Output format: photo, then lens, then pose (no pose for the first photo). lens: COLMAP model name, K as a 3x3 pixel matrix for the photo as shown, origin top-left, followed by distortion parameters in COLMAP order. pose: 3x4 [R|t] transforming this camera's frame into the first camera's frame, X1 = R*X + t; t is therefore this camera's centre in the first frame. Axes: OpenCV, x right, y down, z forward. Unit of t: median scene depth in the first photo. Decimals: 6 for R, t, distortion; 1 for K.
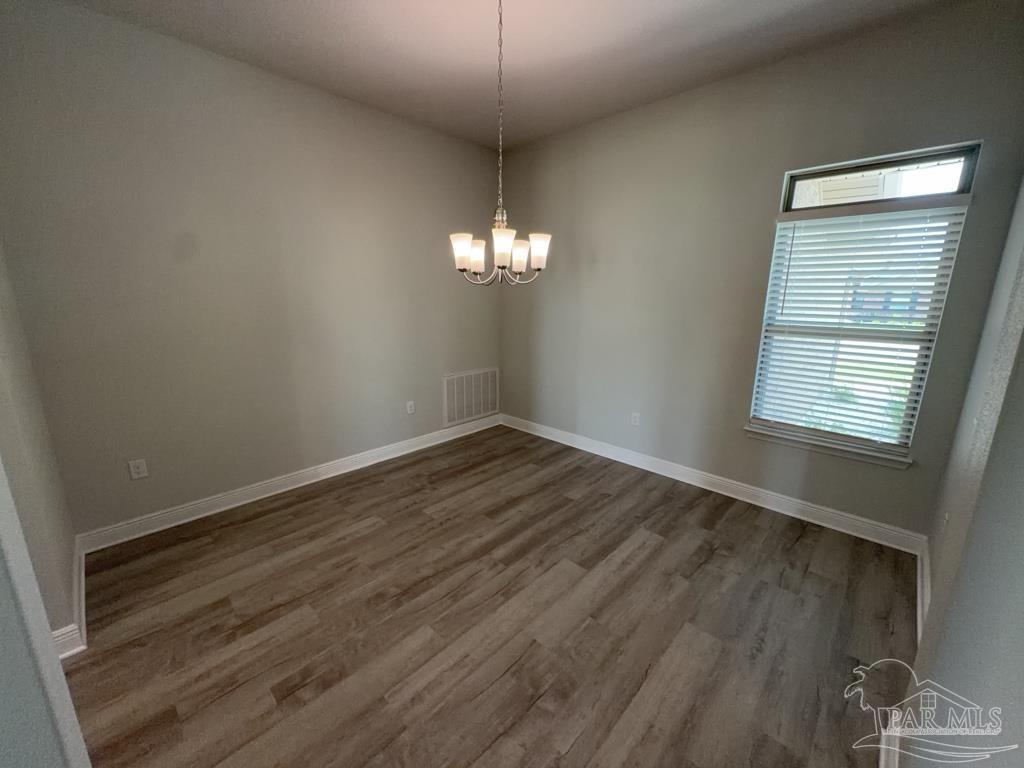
lens RADIAL K [[408.7, 0, 512.0], [0, 408.7, 387.9], [0, 0, 1]] dist [0.000748, -0.000044]
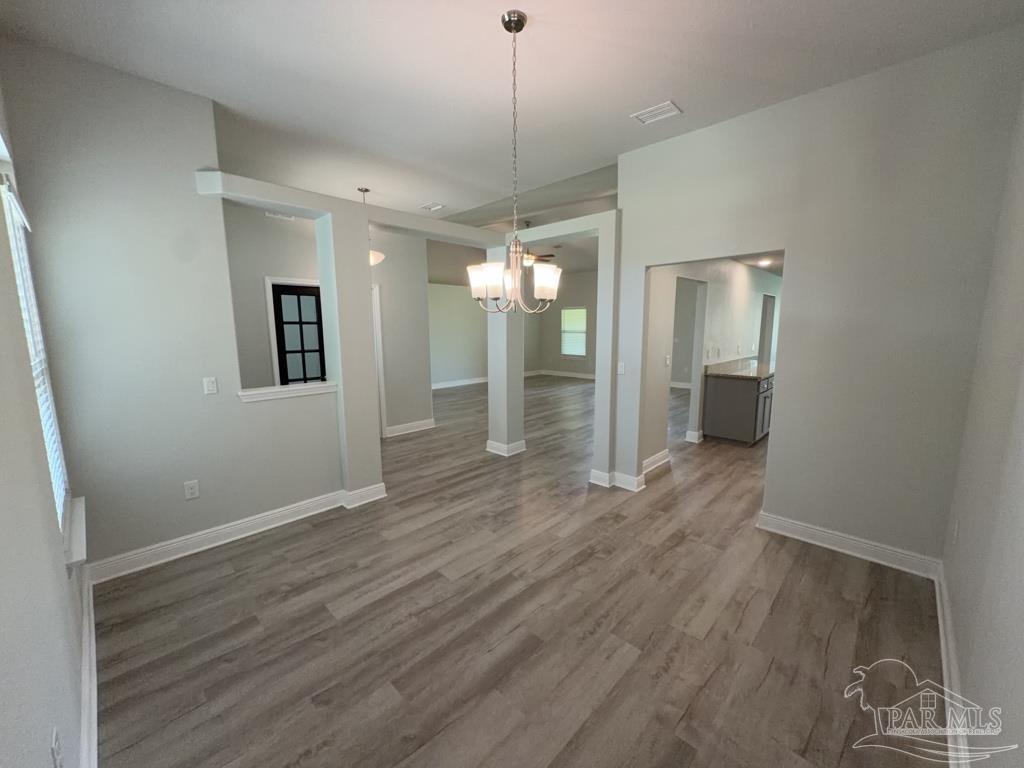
lens RADIAL K [[408.7, 0, 510.5], [0, 408.7, 384.8], [0, 0, 1]] dist [0.000748, -0.000044]
pose [[-0.999935, -0.001583, 0.011288, -0.023787], [0.002682, 0.929849, 0.367933, -0.412435], [-0.011079, 0.367939, -0.929784, 1.795979]]
